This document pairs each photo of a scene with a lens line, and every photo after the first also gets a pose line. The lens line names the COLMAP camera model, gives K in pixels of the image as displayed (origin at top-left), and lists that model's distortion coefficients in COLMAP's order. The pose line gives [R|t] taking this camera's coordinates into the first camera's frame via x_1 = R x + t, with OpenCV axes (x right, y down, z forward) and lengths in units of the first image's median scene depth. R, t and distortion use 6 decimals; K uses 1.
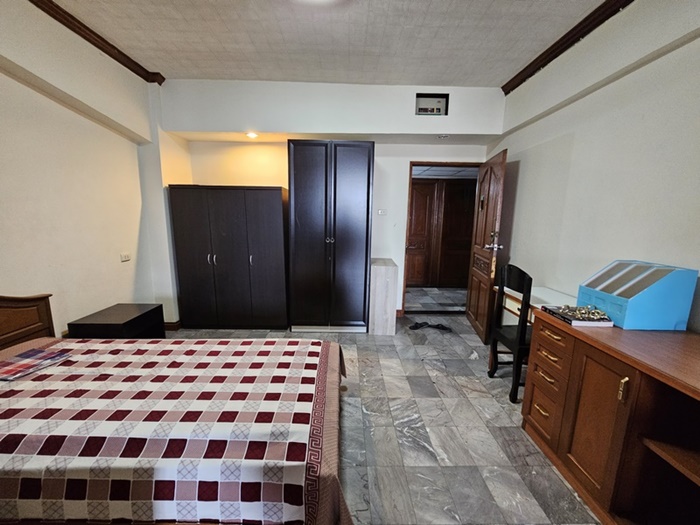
lens RADIAL K [[287.1, 0, 350.6], [0, 287.1, 267.0], [0, 0, 1]] dist [-0.001362, 0.000088]
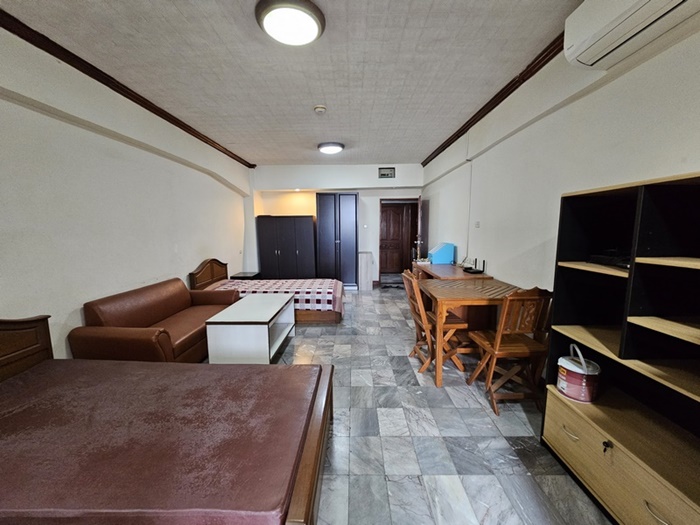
lens RADIAL K [[287.1, 0, 347.3], [0, 287.1, 268.3], [0, 0, 1]] dist [-0.001362, 0.000088]
pose [[0.999056, -0.021290, -0.037870, 0.085827], [0.020027, 0.999240, -0.033434, 0.205053], [0.038553, 0.032644, 0.998723, -1.241744]]
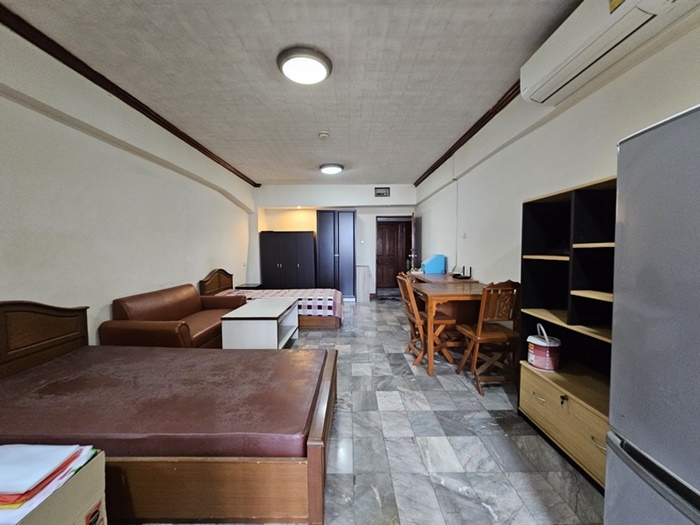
lens RADIAL K [[287.1, 0, 347.3], [0, 287.1, 267.0], [0, 0, 1]] dist [-0.001362, 0.000088]
pose [[0.999474, -0.023088, -0.022780, 0.068907], [0.020445, 0.993707, -0.110131, 0.288945], [0.025180, 0.109607, 0.993656, -1.376135]]
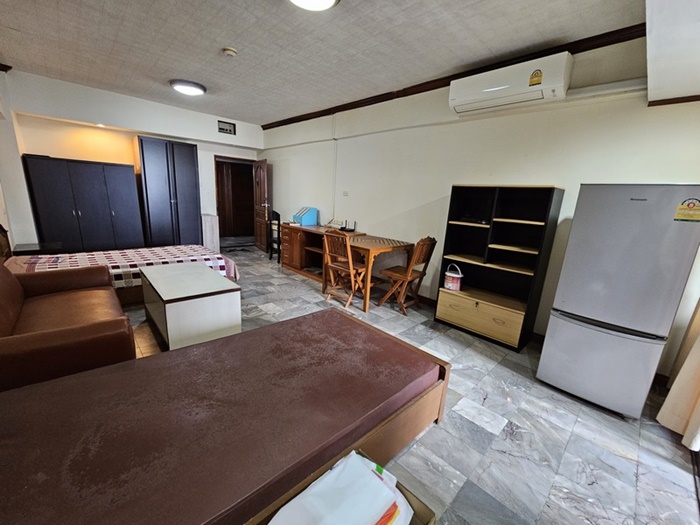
lens RADIAL K [[287.1, 0, 348.1], [0, 287.1, 268.4], [0, 0, 1]] dist [-0.001362, 0.000088]
pose [[0.737380, -0.138335, 0.661162, -0.618263], [0.068853, 0.989099, 0.130159, 0.187658], [-0.671960, -0.050454, 0.738867, -1.194019]]
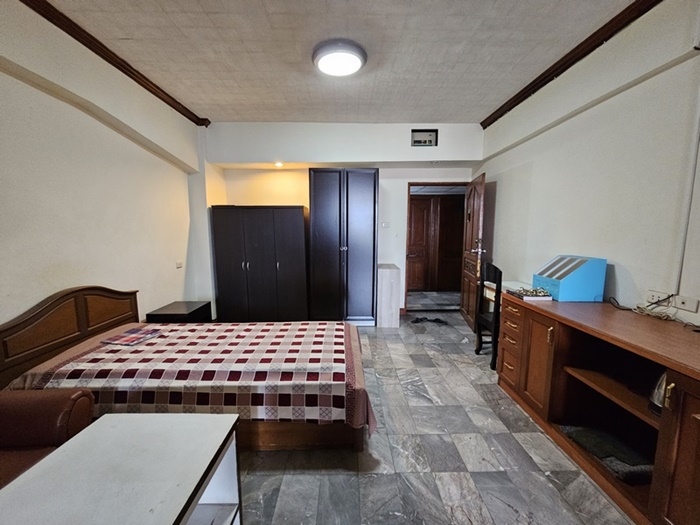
lens RADIAL K [[287.1, 0, 349.6], [0, 287.1, 266.8], [0, 0, 1]] dist [-0.001362, 0.000088]
pose [[0.999823, -0.017166, -0.007710, -0.048886], [0.016772, 0.998680, -0.048548, 0.056005], [0.008533, 0.048410, 0.998791, -0.265777]]
